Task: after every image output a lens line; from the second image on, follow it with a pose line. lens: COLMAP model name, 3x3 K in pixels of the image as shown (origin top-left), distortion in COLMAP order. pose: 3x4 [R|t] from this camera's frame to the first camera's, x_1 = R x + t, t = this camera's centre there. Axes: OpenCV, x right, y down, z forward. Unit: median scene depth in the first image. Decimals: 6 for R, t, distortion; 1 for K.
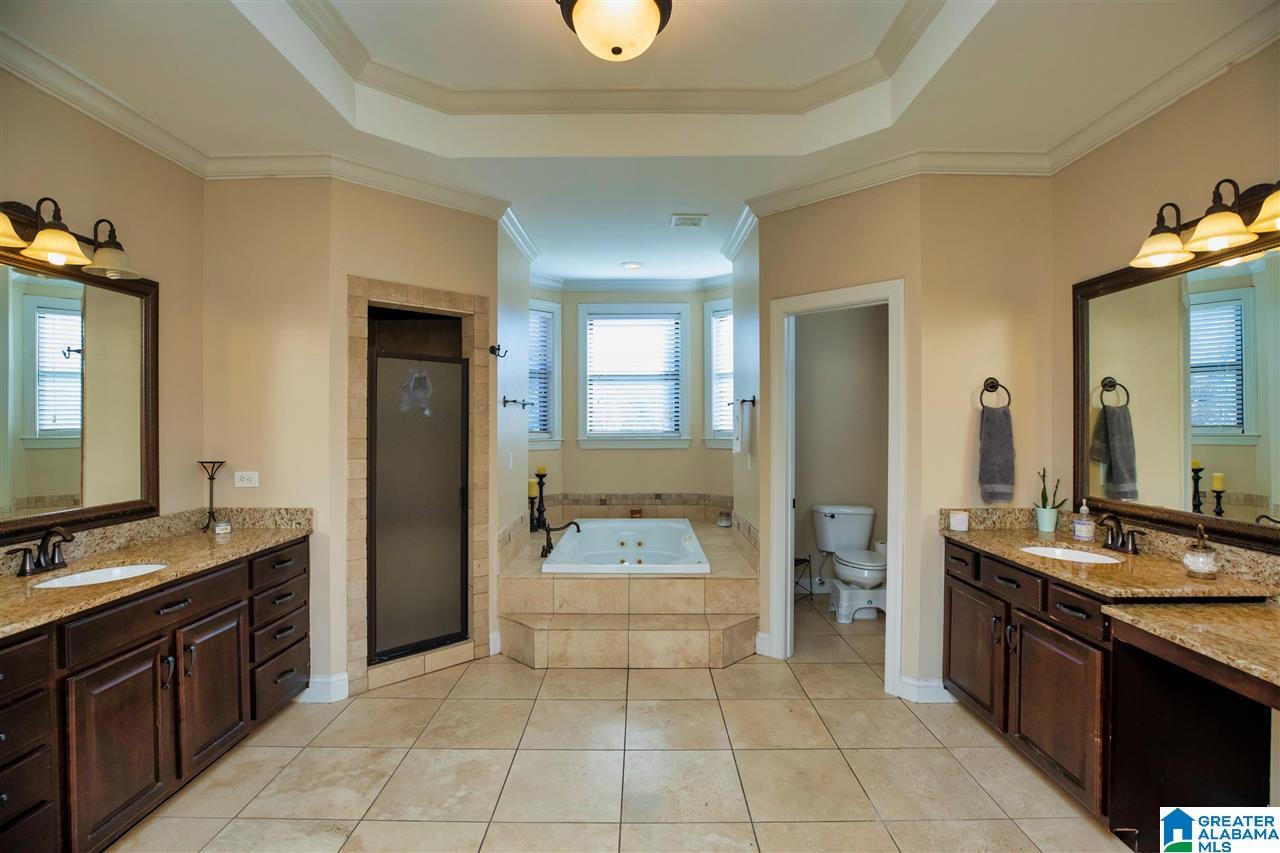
lens RADIAL K [[612.4, 0, 640.0], [0, 612.4, 426.5], [0, 0, 1]] dist [-0.021456, 0.000263]
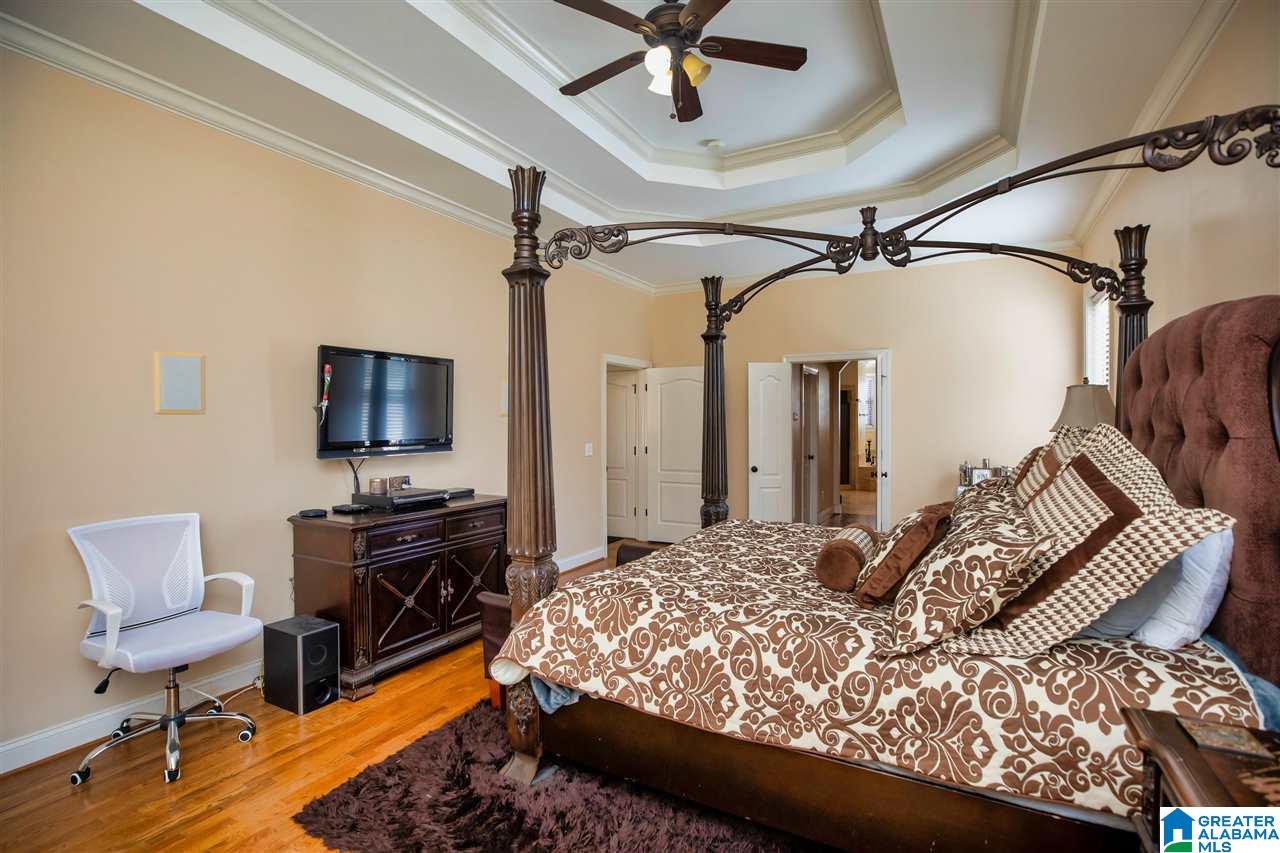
lens RADIAL K [[612.4, 0, 640.0], [0, 612.4, 426.5], [0, 0, 1]] dist [-0.021456, 0.000263]
pose [[0.881953, -0.002666, -0.471330, 0.198661], [0.003591, 0.999993, 0.001064, 0.011397], [0.471324, -0.002631, 0.881956, -1.708720]]
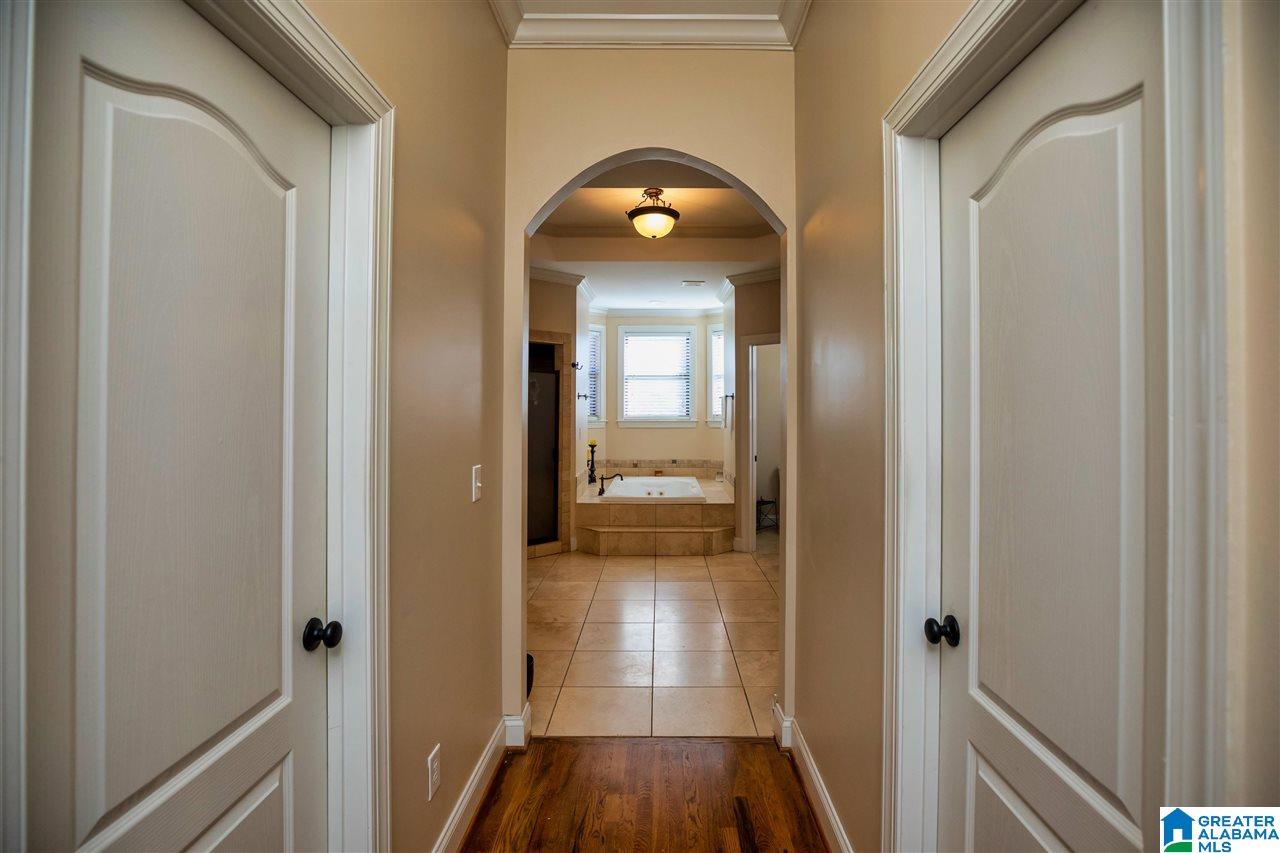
lens RADIAL K [[592.7, 0, 642.8], [0, 592.7, 423.7], [0, 0, 1]] dist [-0.020618, -0.000124]
pose [[0.999640, 0.002501, -0.026698, -0.006704], [-0.002035, 0.999845, 0.017472, 0.003109], [0.026737, -0.017411, 0.999491, -0.389062]]
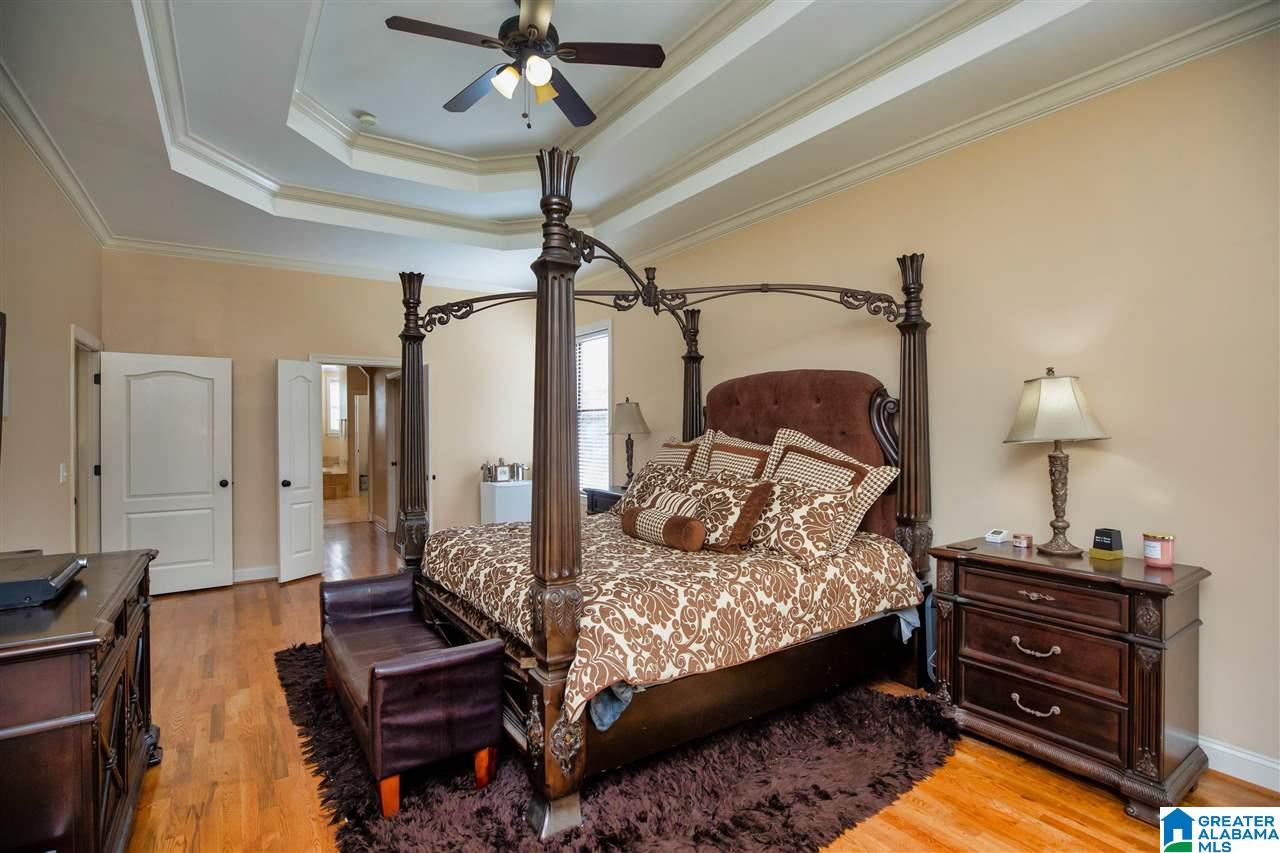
lens RADIAL K [[592.7, 0, 642.8], [0, 592.7, 423.7], [0, 0, 1]] dist [-0.020618, -0.000124]
pose [[0.822791, -0.004150, 0.568329, -0.206503], [0.009270, 0.999938, -0.006119, 0.008105], [-0.568268, 0.010302, 0.822779, -1.708239]]
